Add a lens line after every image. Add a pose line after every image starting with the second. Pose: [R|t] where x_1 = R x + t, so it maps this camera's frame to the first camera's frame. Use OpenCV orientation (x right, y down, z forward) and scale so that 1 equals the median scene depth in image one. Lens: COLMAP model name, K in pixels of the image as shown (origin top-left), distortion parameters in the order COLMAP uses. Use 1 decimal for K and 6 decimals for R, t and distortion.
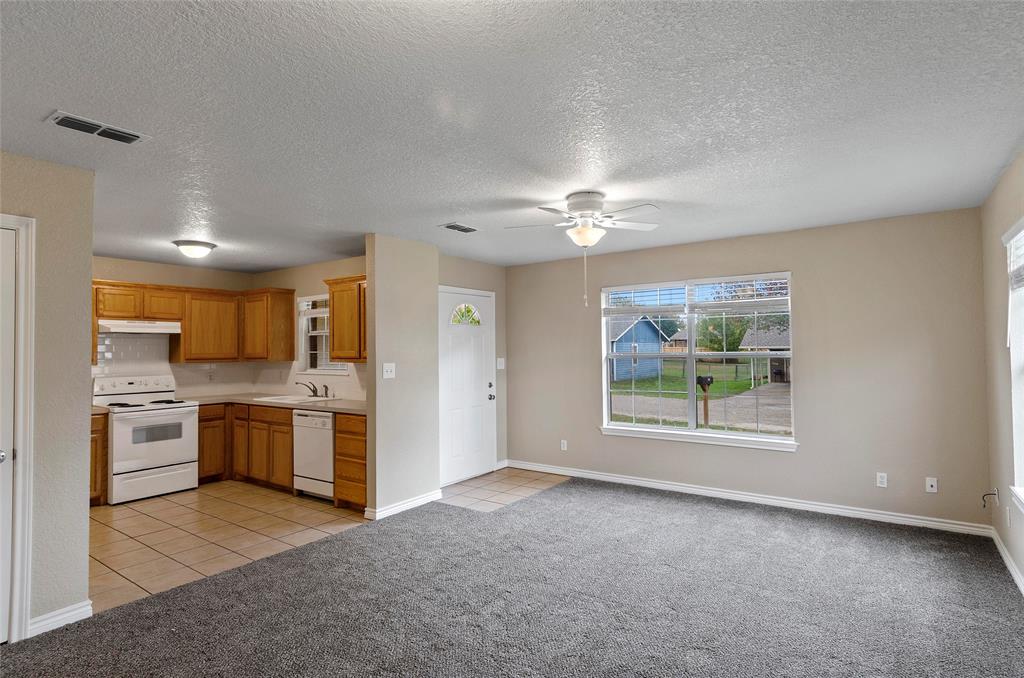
lens RADIAL K [[531.7, 0, 507.9], [0, 531.7, 337.4], [0, 0, 1]] dist [-0.006011, -0.001577]
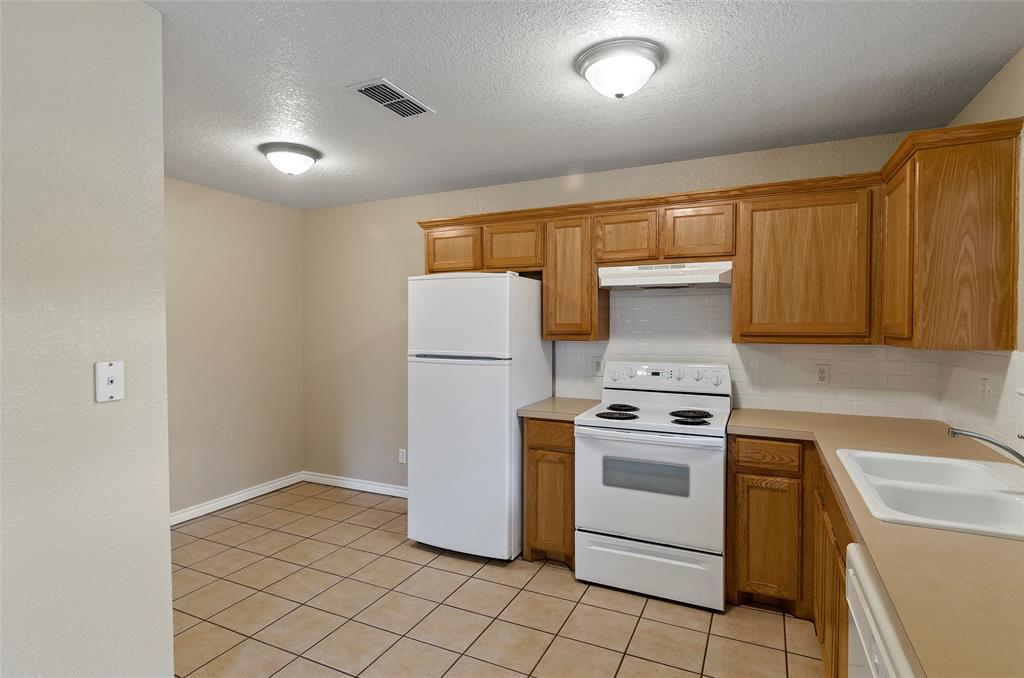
lens RADIAL K [[531.7, 0, 513.0], [0, 531.7, 335.0], [0, 0, 1]] dist [-0.006011, -0.001577]
pose [[0.163230, 0.031748, -0.986077, -0.172728], [0.024600, 0.999040, 0.036237, 0.020165], [0.986281, -0.030173, 0.162292, 0.794202]]
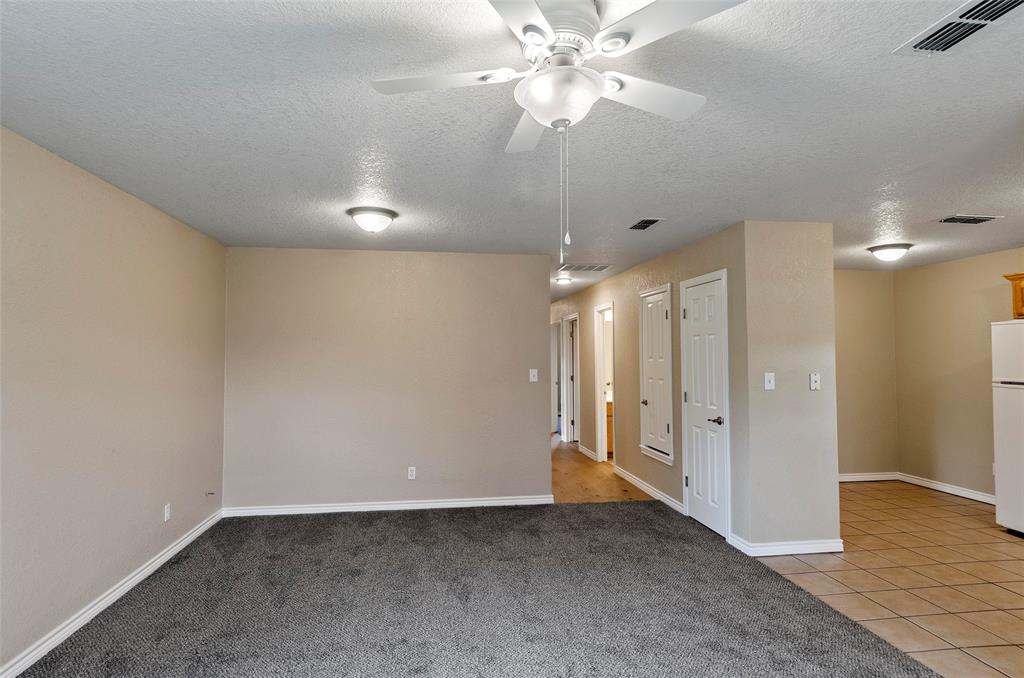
lens RADIAL K [[531.7, 0, 504.1], [0, 531.7, 335.1], [0, 0, 1]] dist [-0.006011, -0.001577]
pose [[-0.738786, -0.015743, -0.673756, 0.319048], [0.024145, 0.998467, -0.049806, 0.013441], [0.673507, -0.053064, -0.737273, 0.872863]]
